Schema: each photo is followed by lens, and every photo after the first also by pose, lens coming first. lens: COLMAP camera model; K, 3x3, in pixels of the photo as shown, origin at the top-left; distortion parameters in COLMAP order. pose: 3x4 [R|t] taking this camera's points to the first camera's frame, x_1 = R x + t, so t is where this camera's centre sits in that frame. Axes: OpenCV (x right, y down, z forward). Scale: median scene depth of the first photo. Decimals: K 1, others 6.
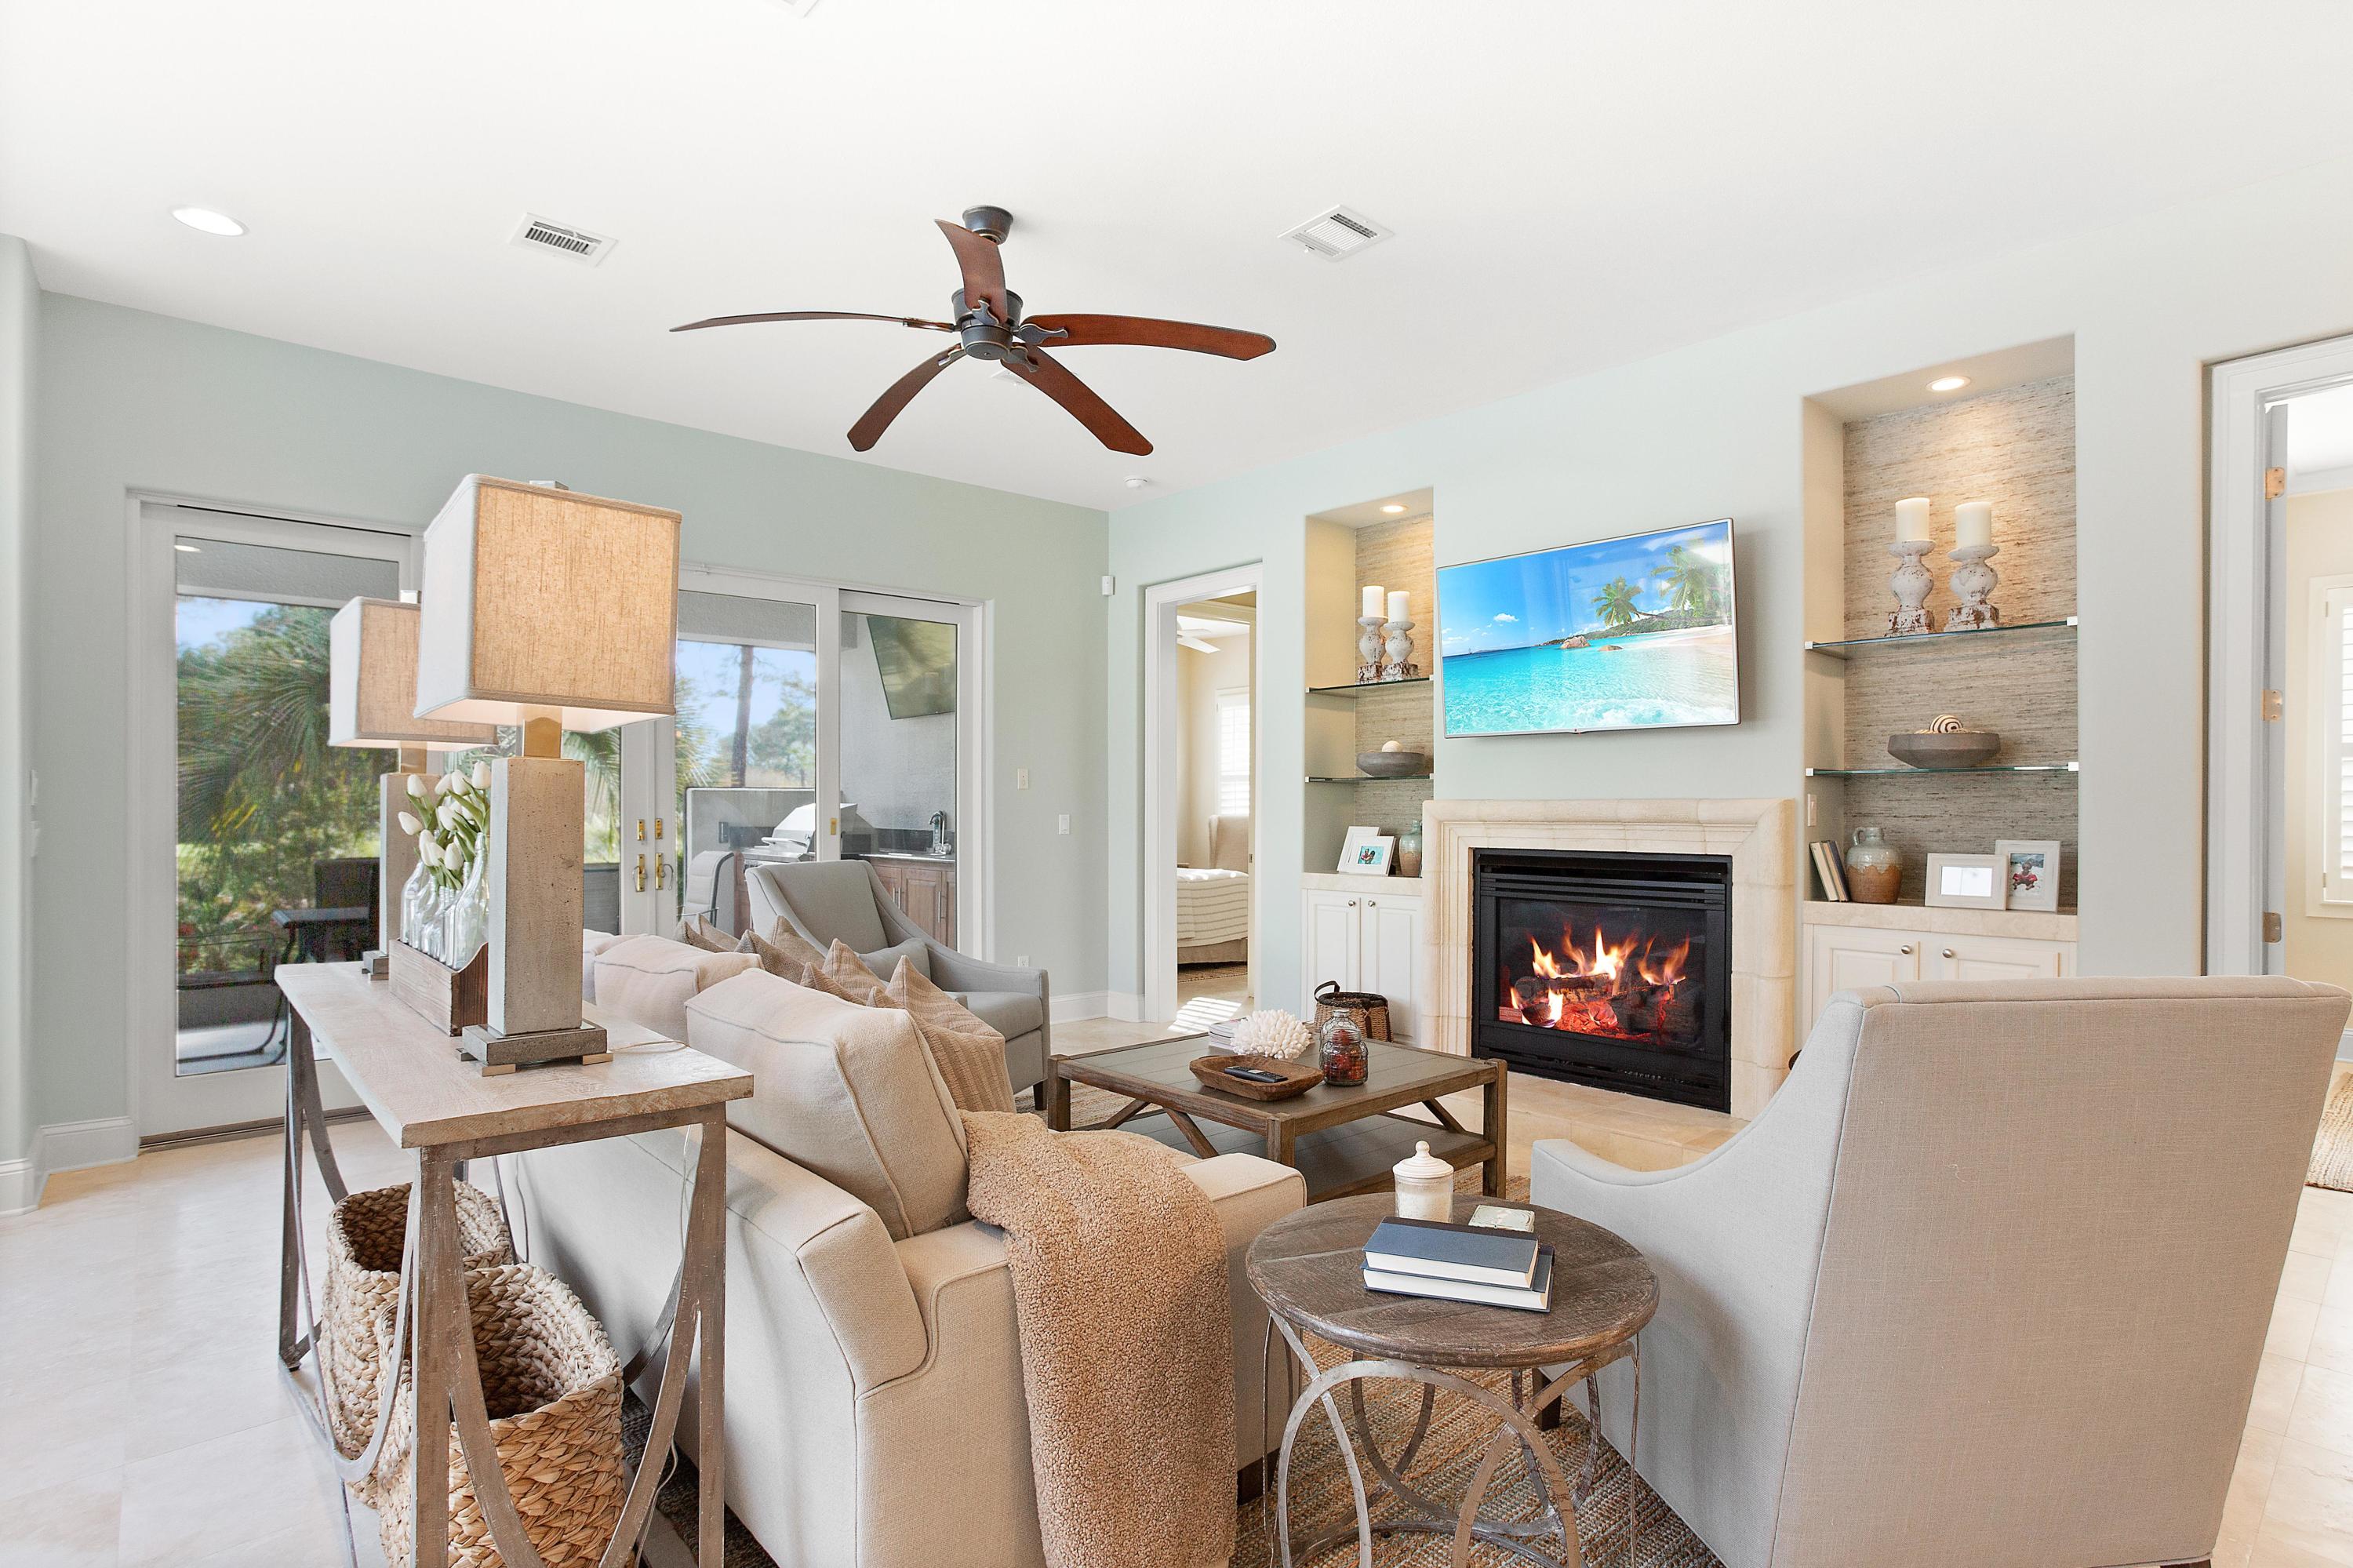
lens RADIAL K [[1181.8, 0, 1195.8], [0, 1181.8, 801.6], [0, 0, 1]] dist [-0.056291, 0.023705]
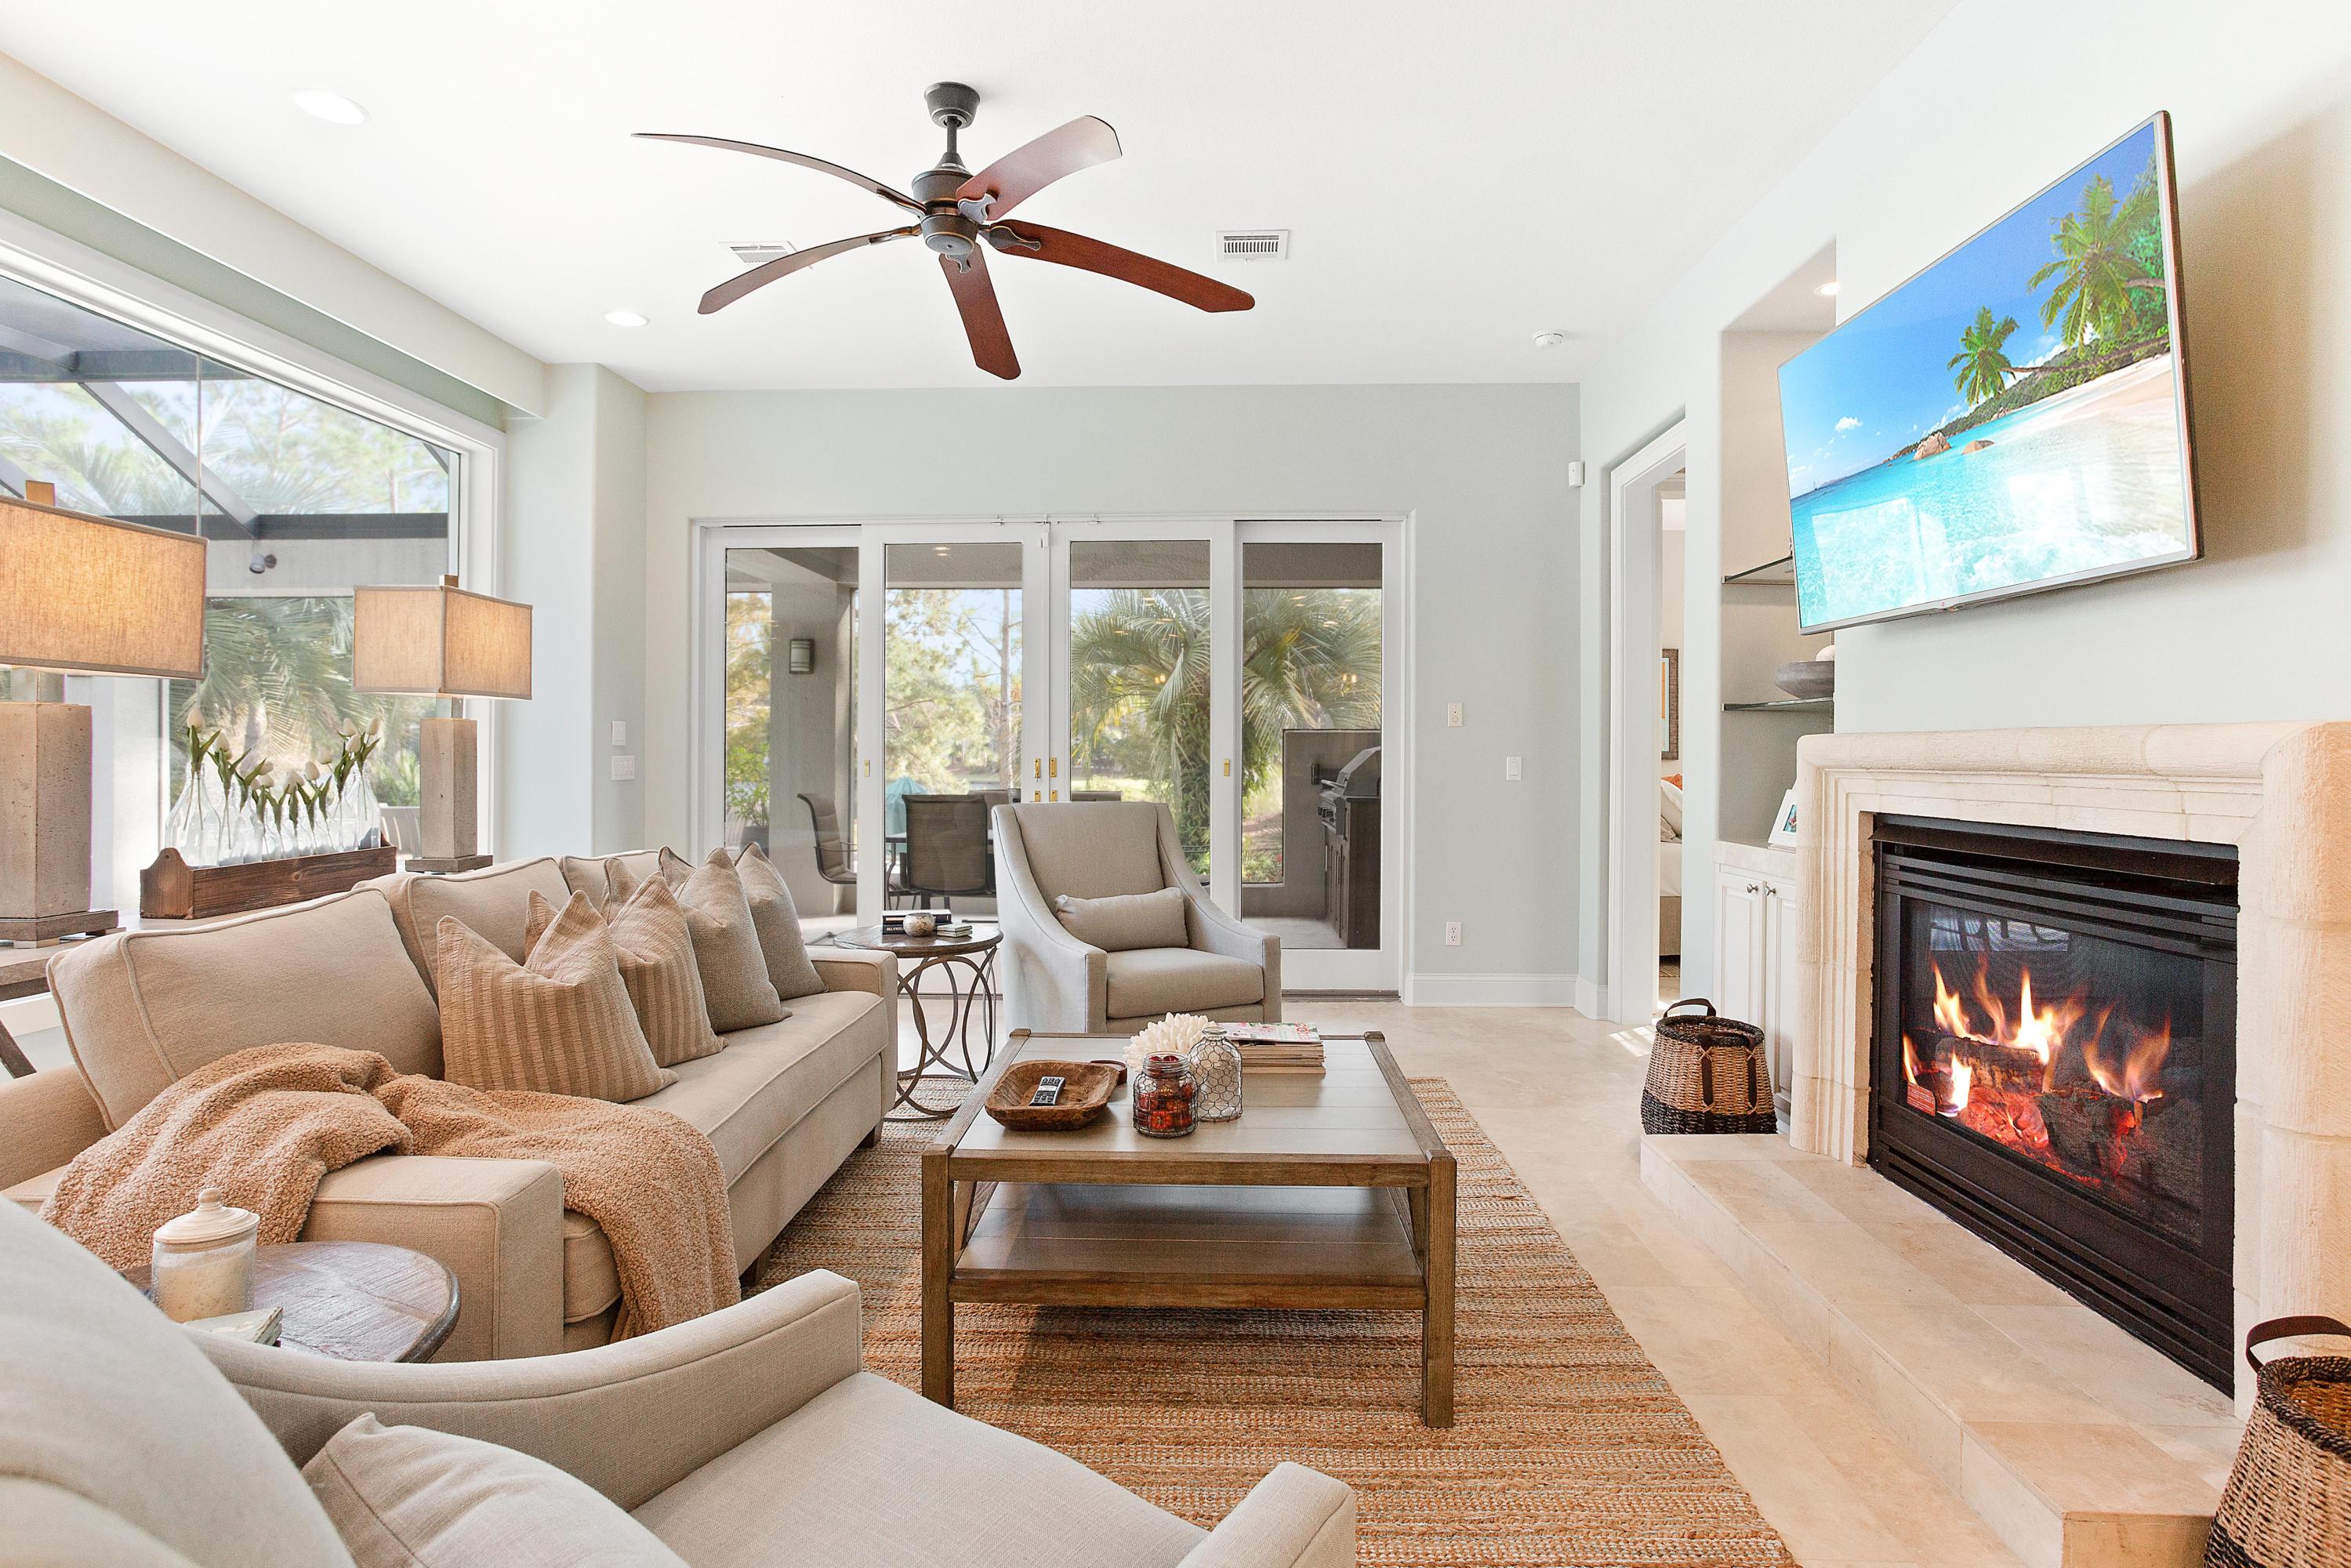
lens RADIAL K [[1180.8, 0, 1150.5], [0, 1180.8, 747.6], [0, 0, 1]] dist [-0.056291, 0.023705]
pose [[0.711247, -0.001687, -0.702940, 0.434312], [0.002718, 0.999996, 0.000350, 0.005354], [0.702937, -0.002160, 0.711249, 0.347459]]
